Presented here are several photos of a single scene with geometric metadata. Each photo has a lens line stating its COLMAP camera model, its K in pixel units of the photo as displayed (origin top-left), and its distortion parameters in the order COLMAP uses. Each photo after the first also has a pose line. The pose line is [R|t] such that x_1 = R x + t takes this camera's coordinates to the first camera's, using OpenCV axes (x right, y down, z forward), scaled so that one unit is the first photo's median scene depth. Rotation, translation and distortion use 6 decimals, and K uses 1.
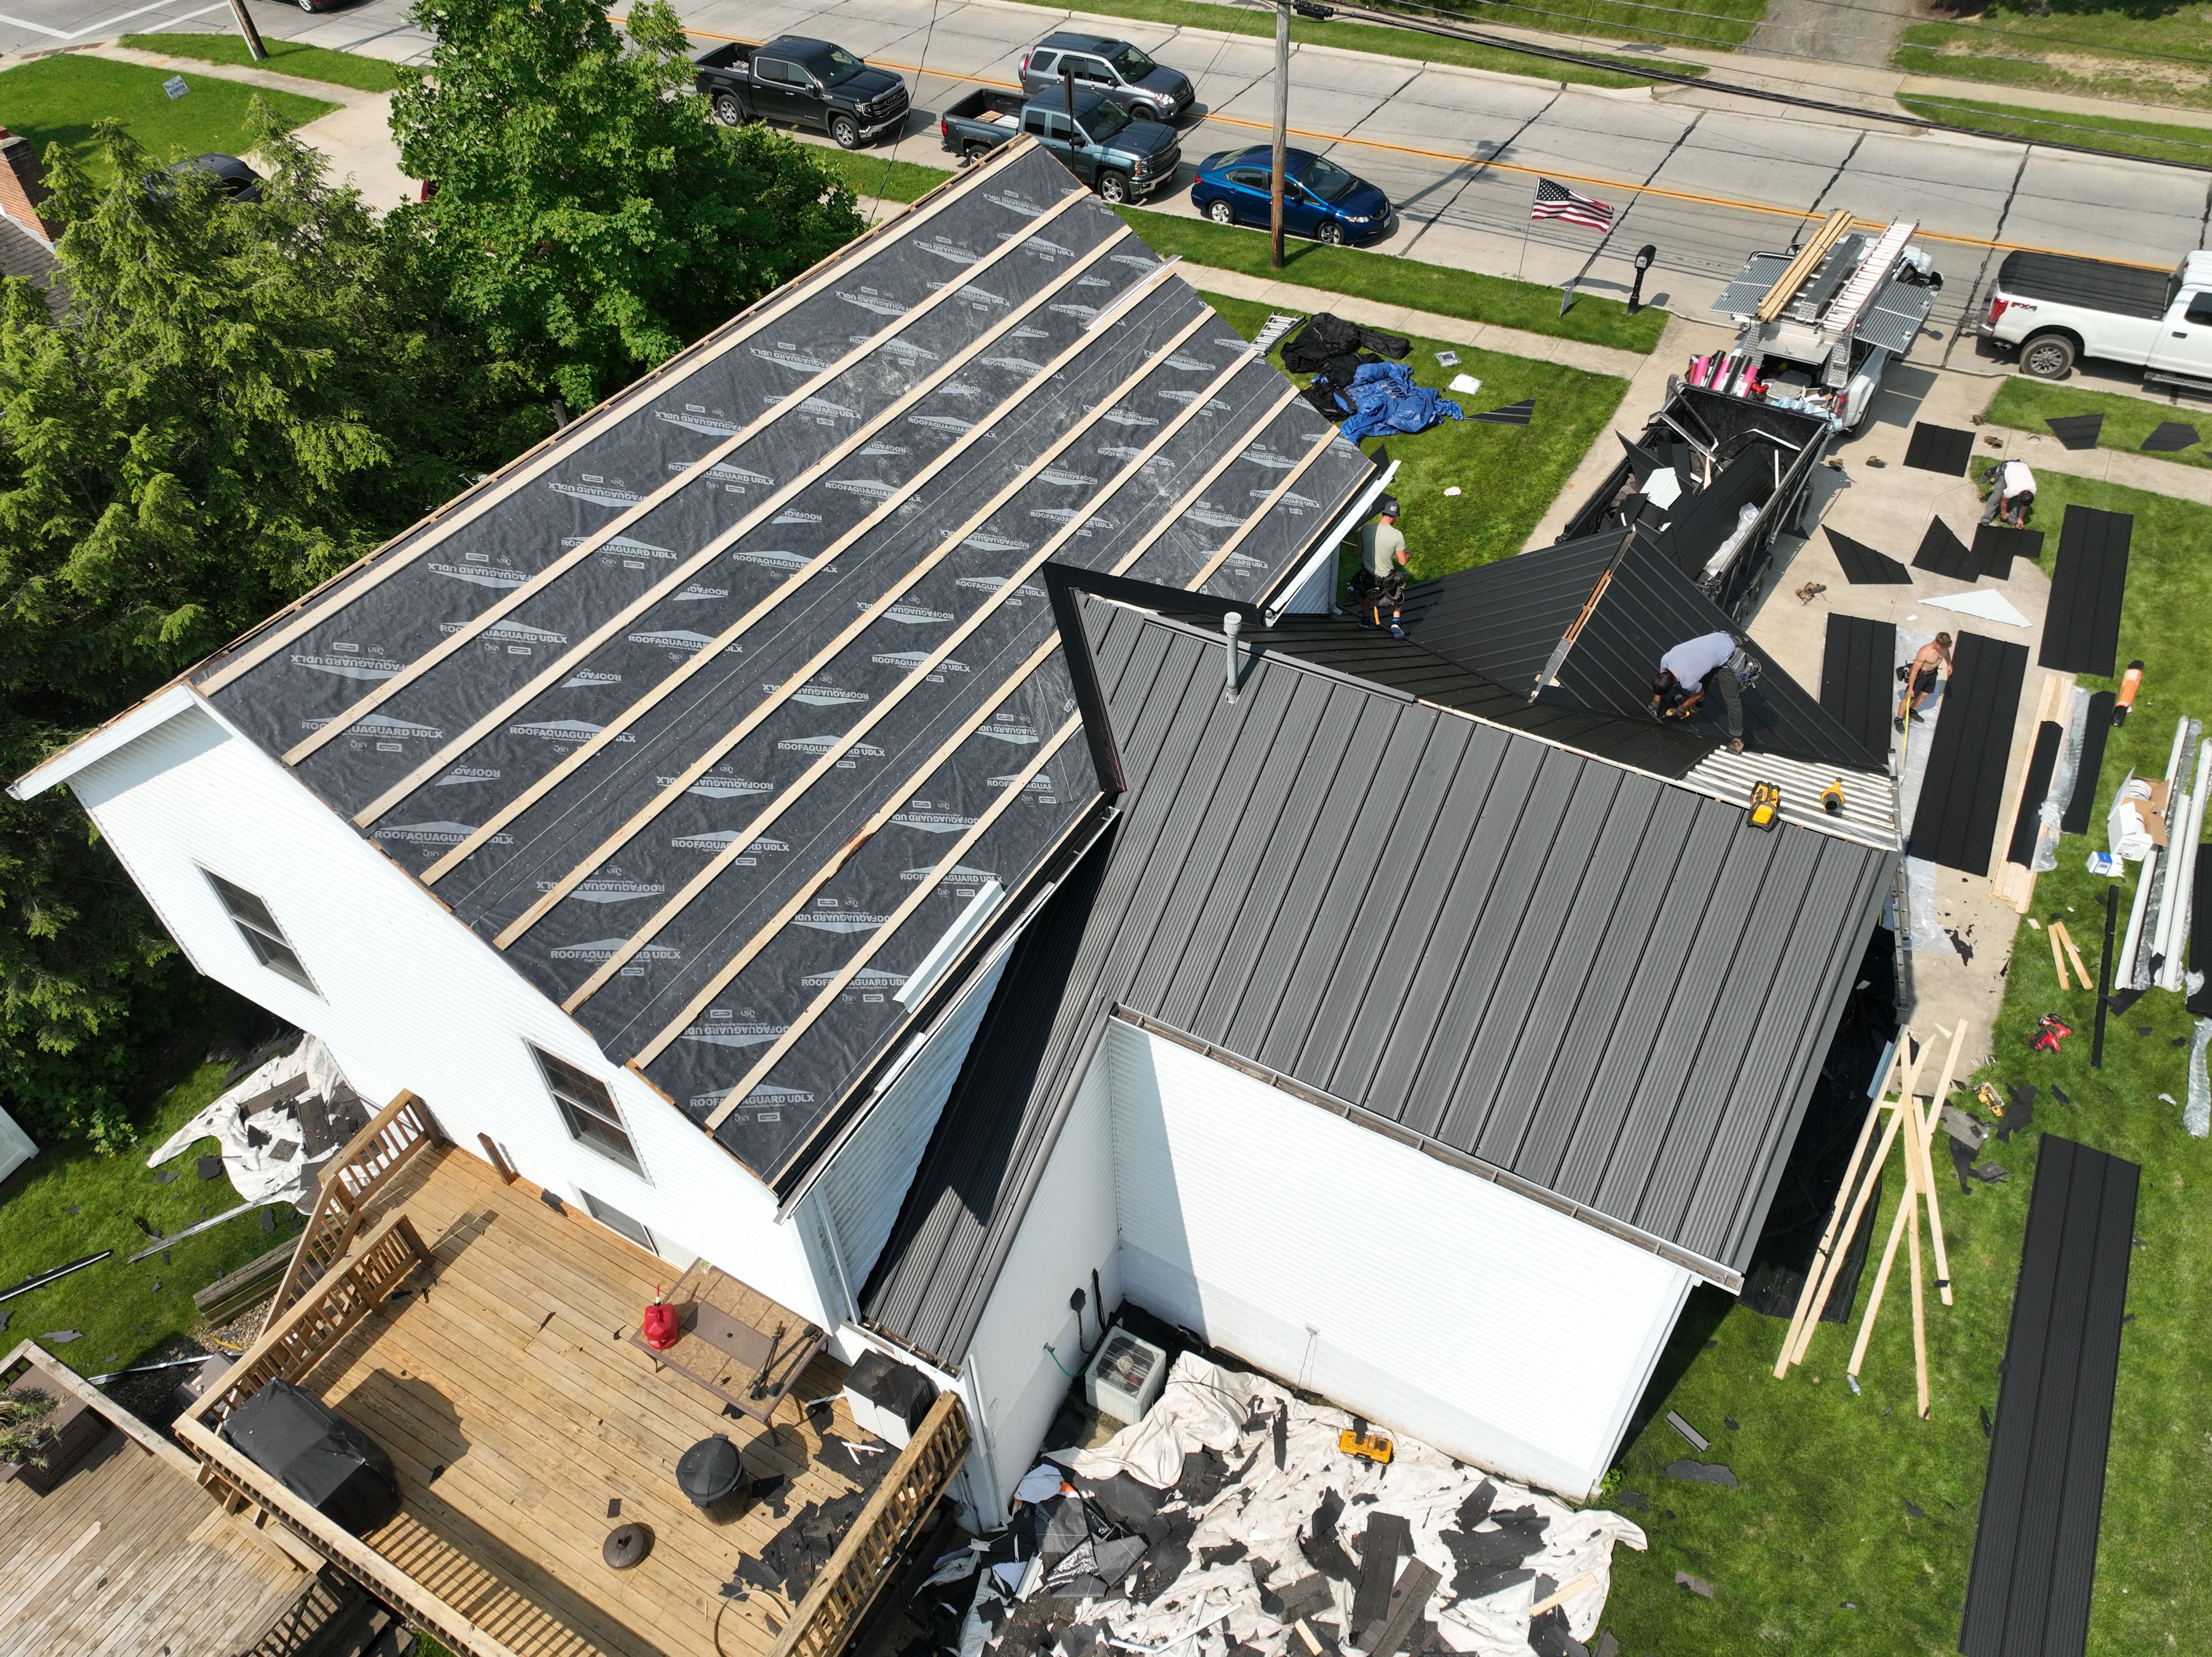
lens RADIAL K [[1533.9, 0, 1106.0], [0, 1533.9, 828.5], [0, 0, 1]] dist [0.018483, 0.000173]
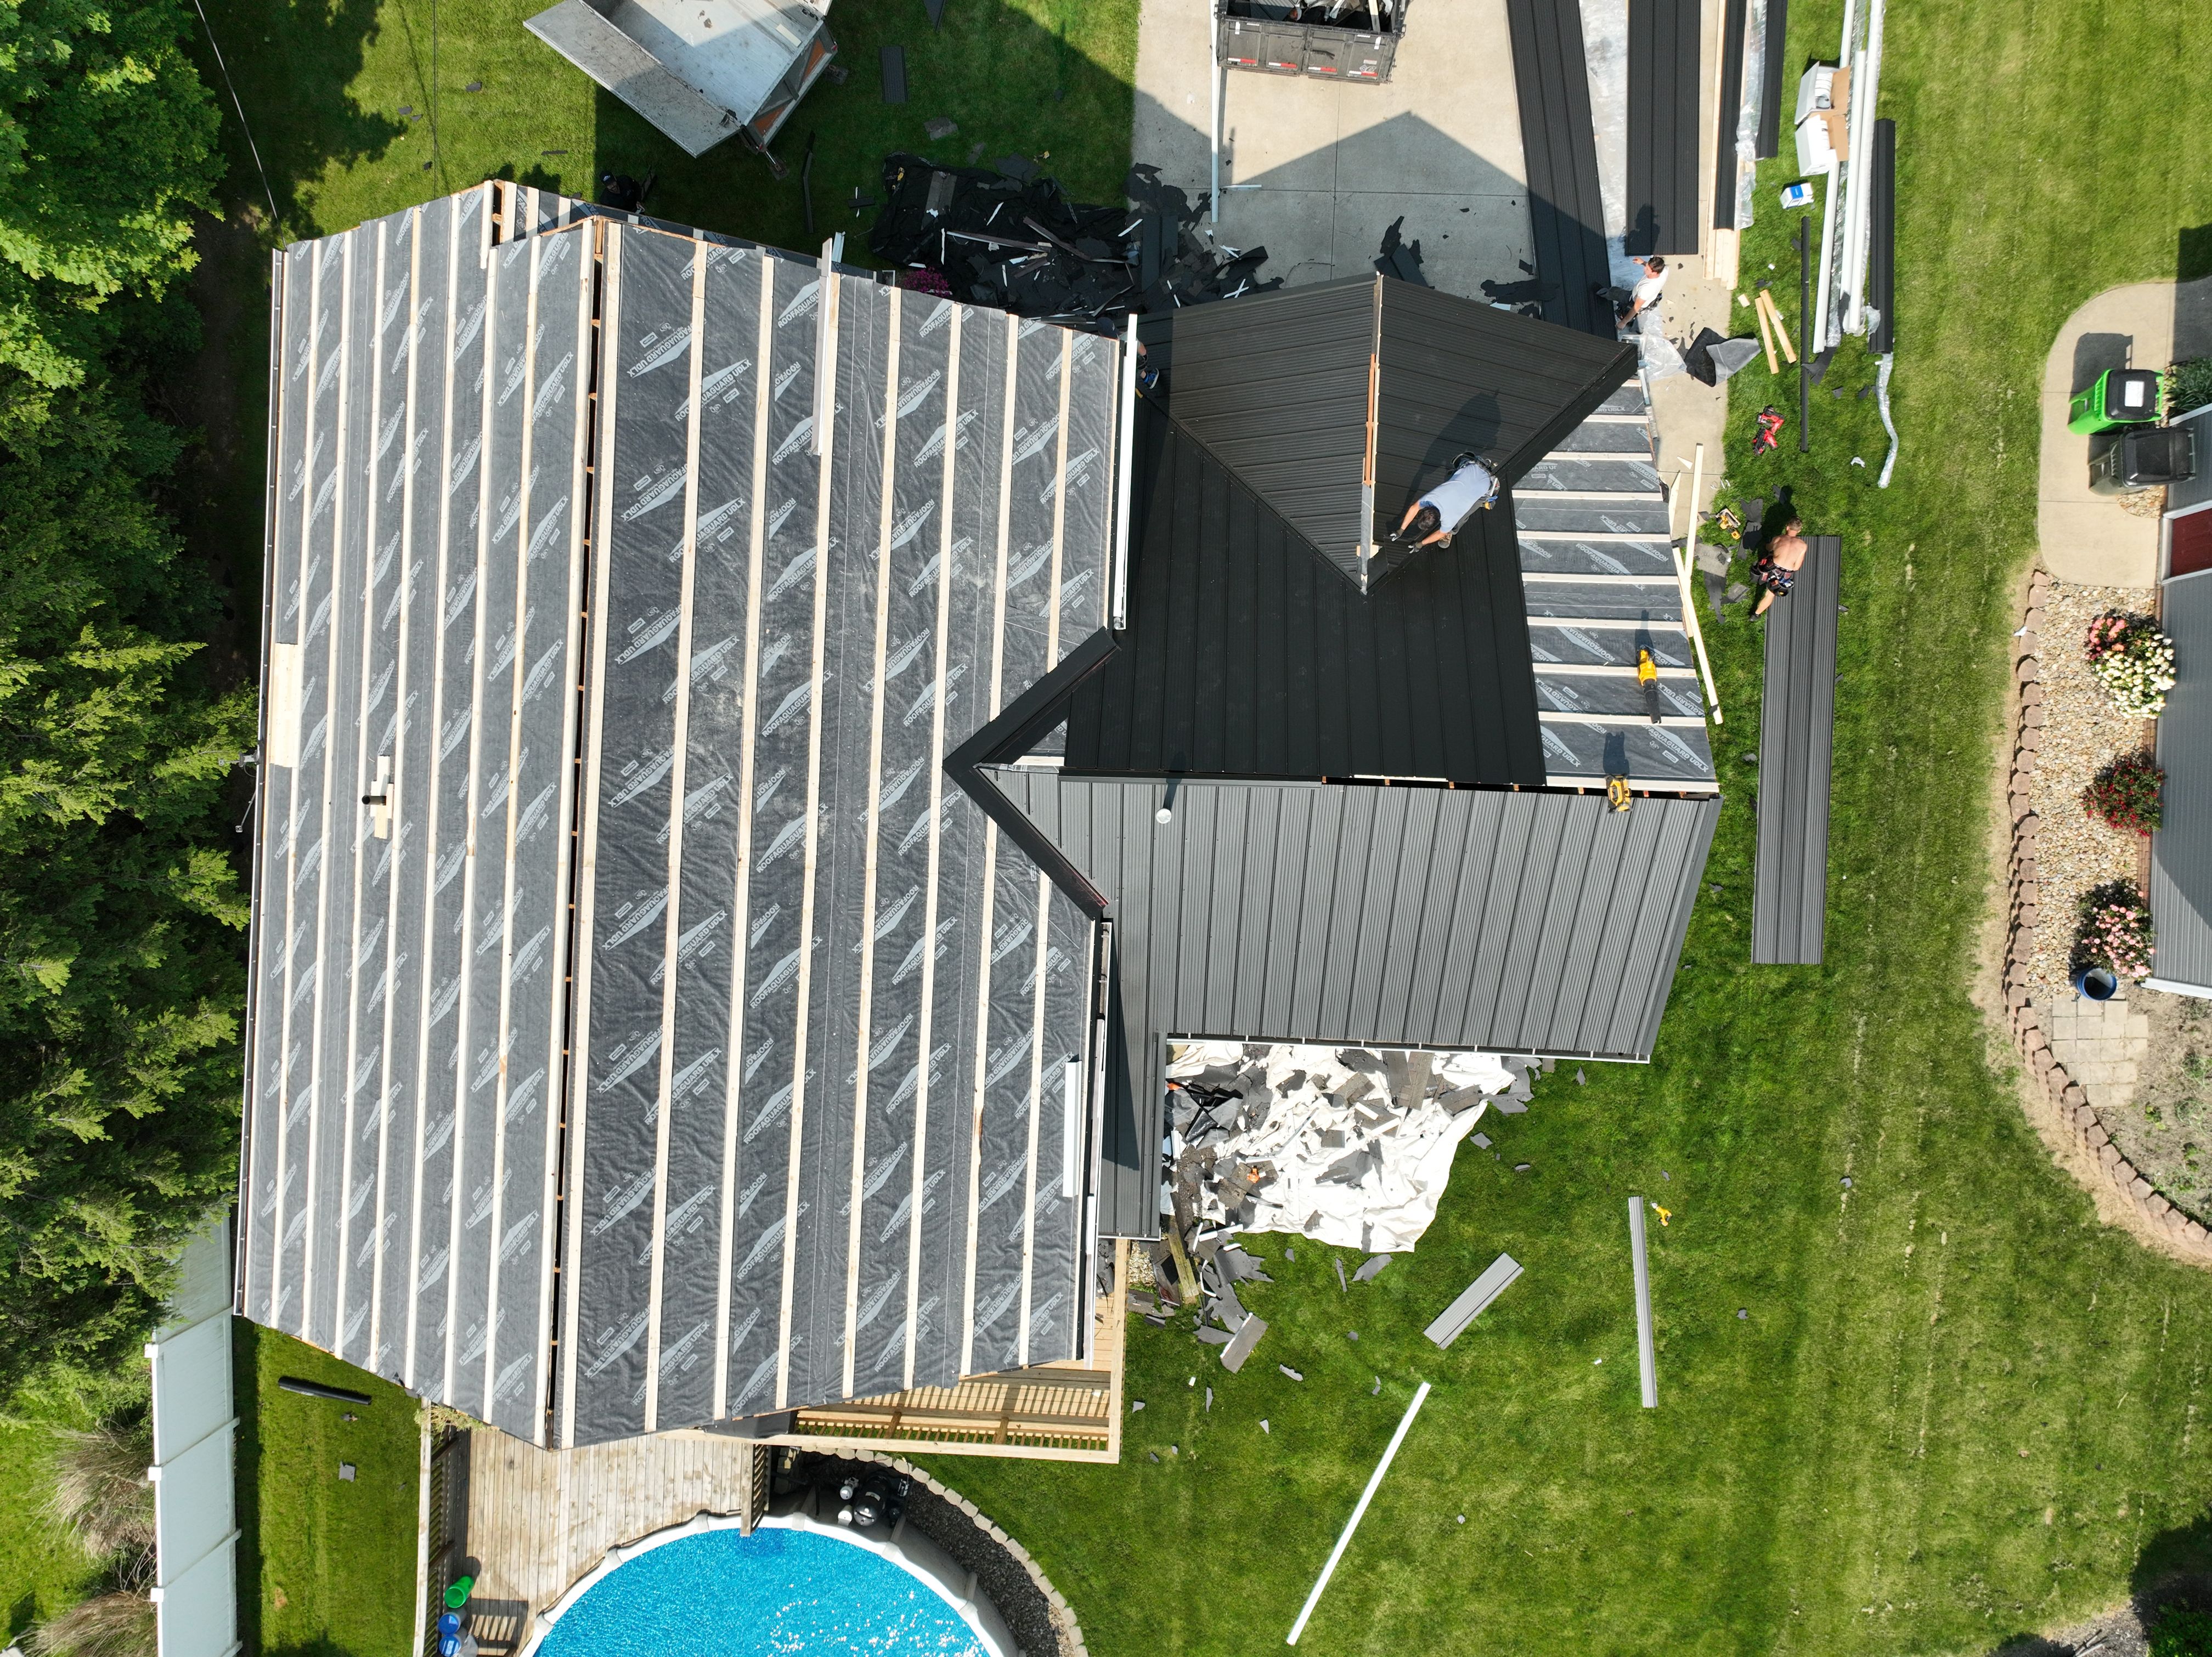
lens RADIAL K [[1533.9, 0, 1106.0], [0, 1533.9, 828.5], [0, 0, 1]] dist [0.018483, 0.000173]
pose [[0.883614, -0.468215, -0.000971, 0.034612], [0.334108, 0.629071, 0.701884, -0.766735], [-0.328022, -0.620519, 0.712291, 0.170933]]
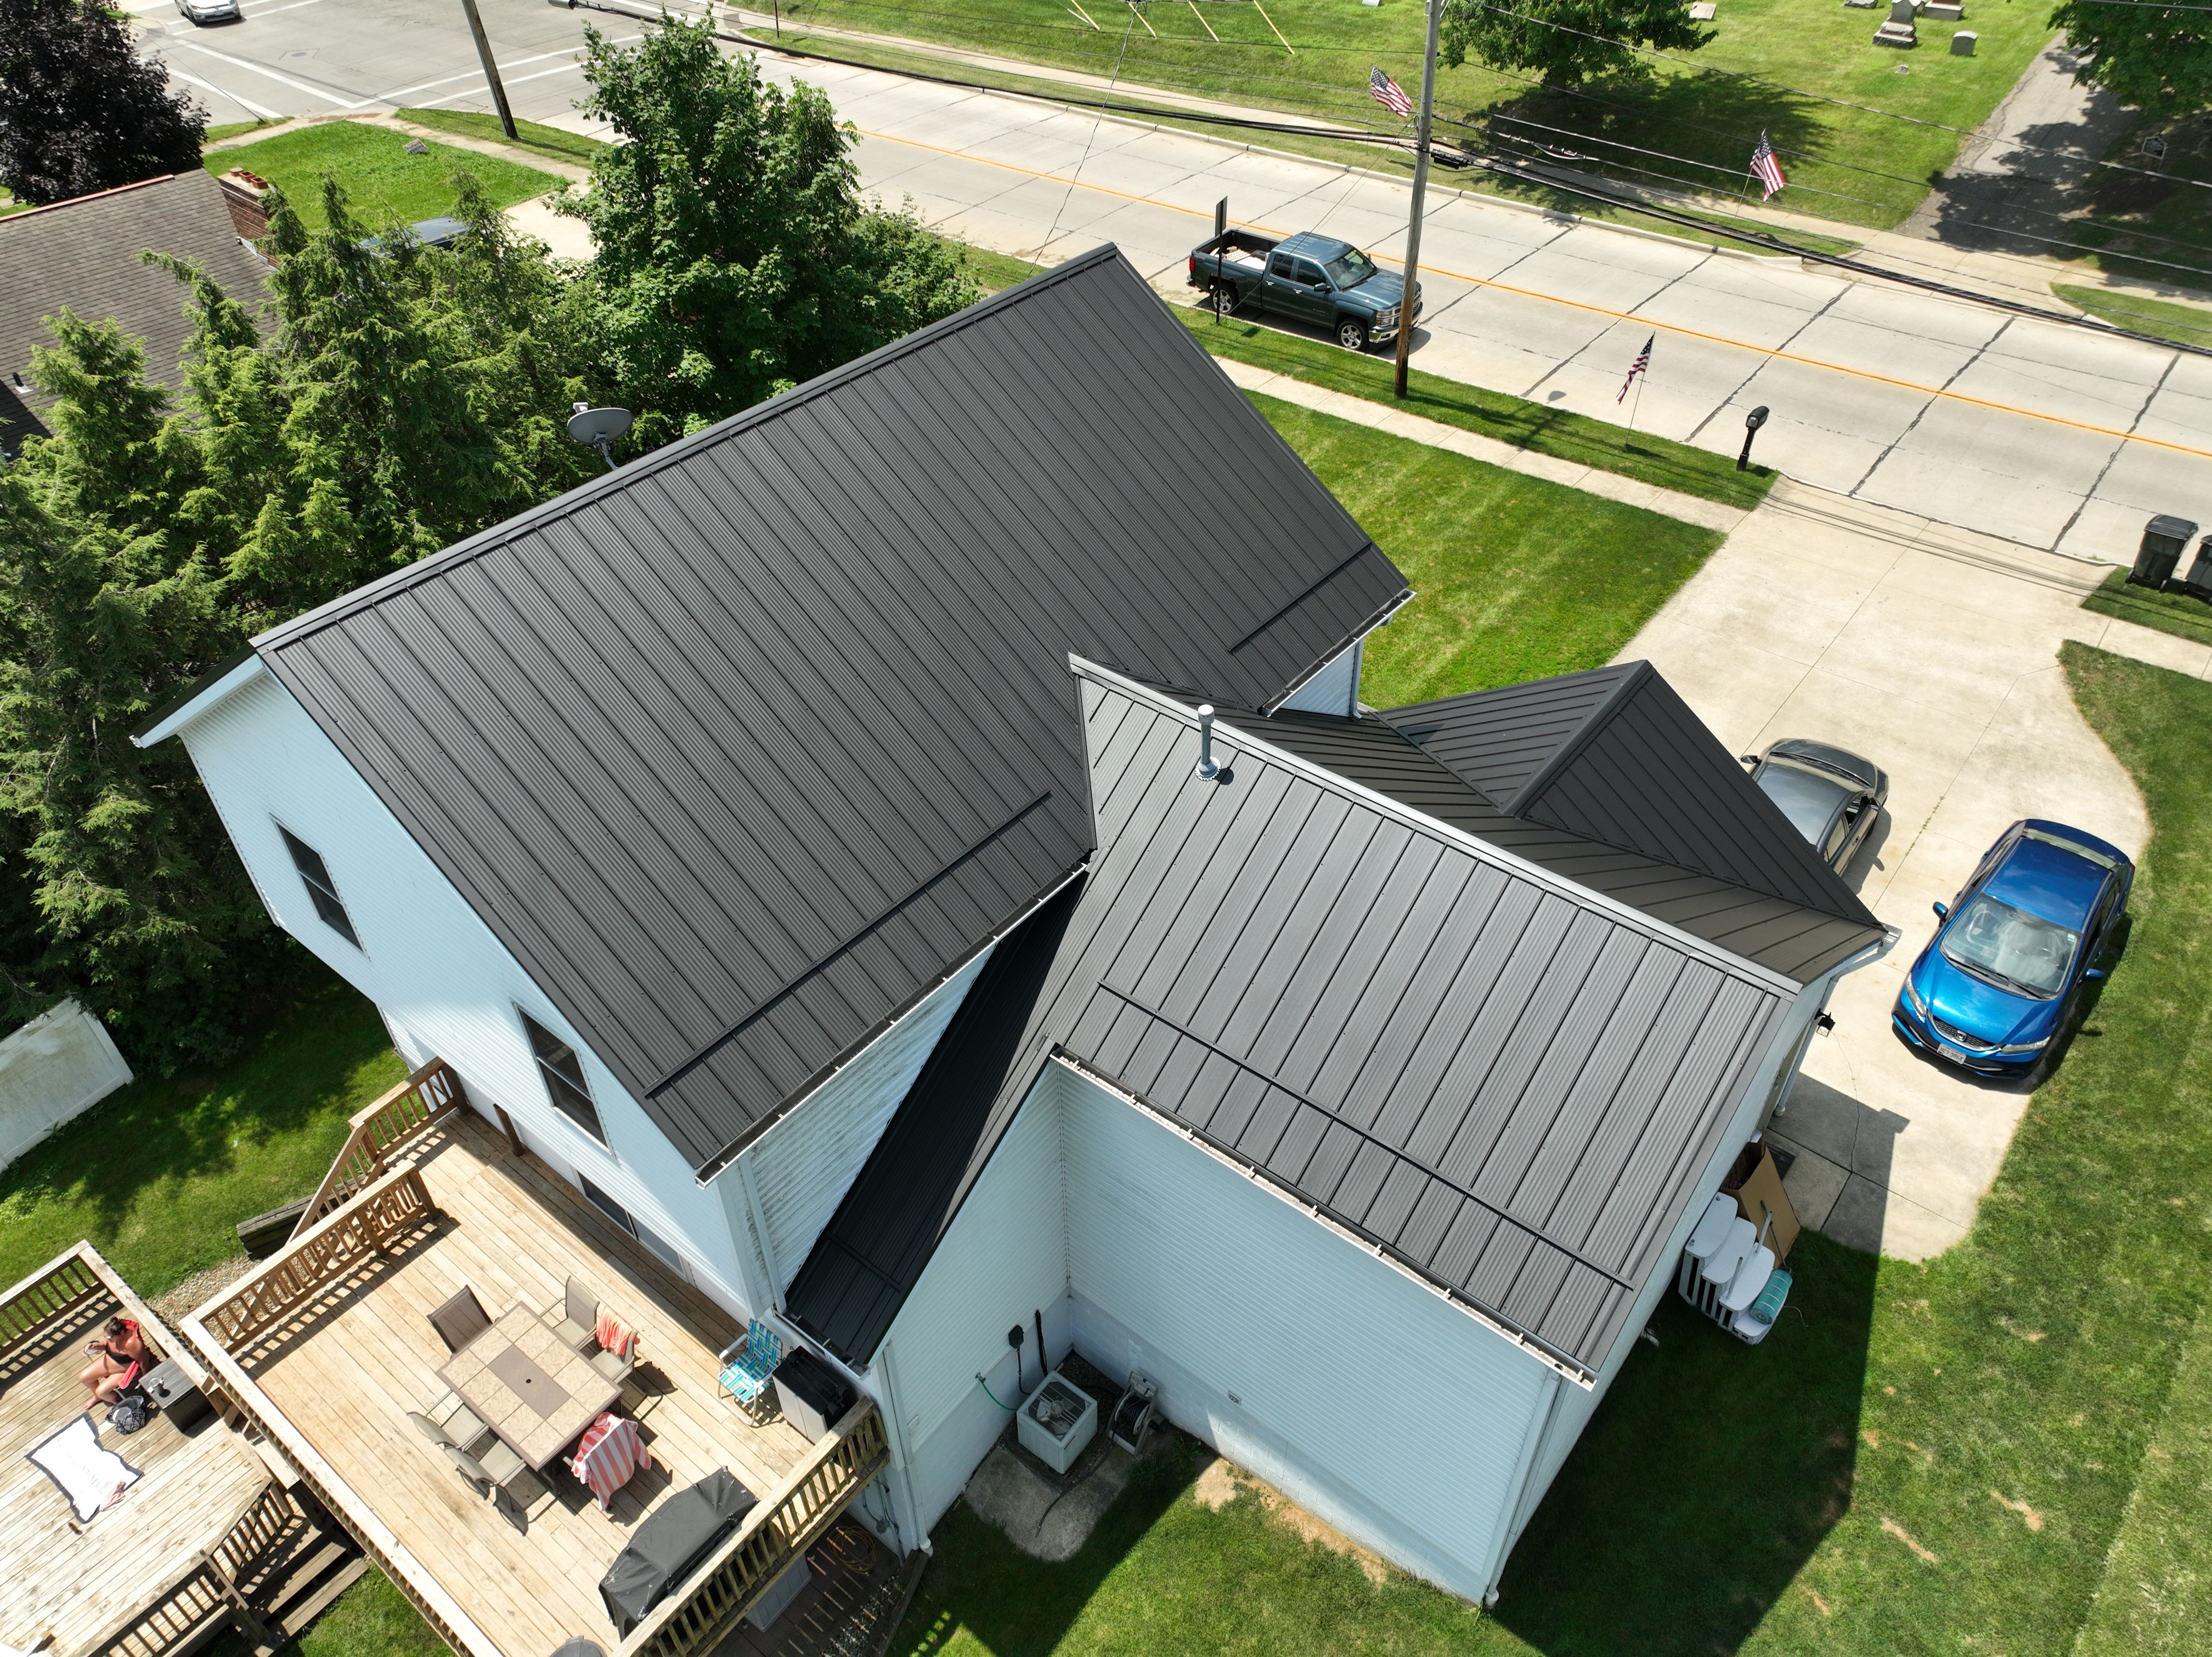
lens RADIAL K [[1546.6, 0, 1106.0], [0, 1546.6, 828.5], [0, 0, 1]] dist [0.041530, -0.031176]
pose [[0.988253, 0.114799, -0.100878, 0.102348], [-0.121744, 0.990391, -0.065612, 0.026699], [0.092376, 0.077122, 0.992733, -0.059455]]
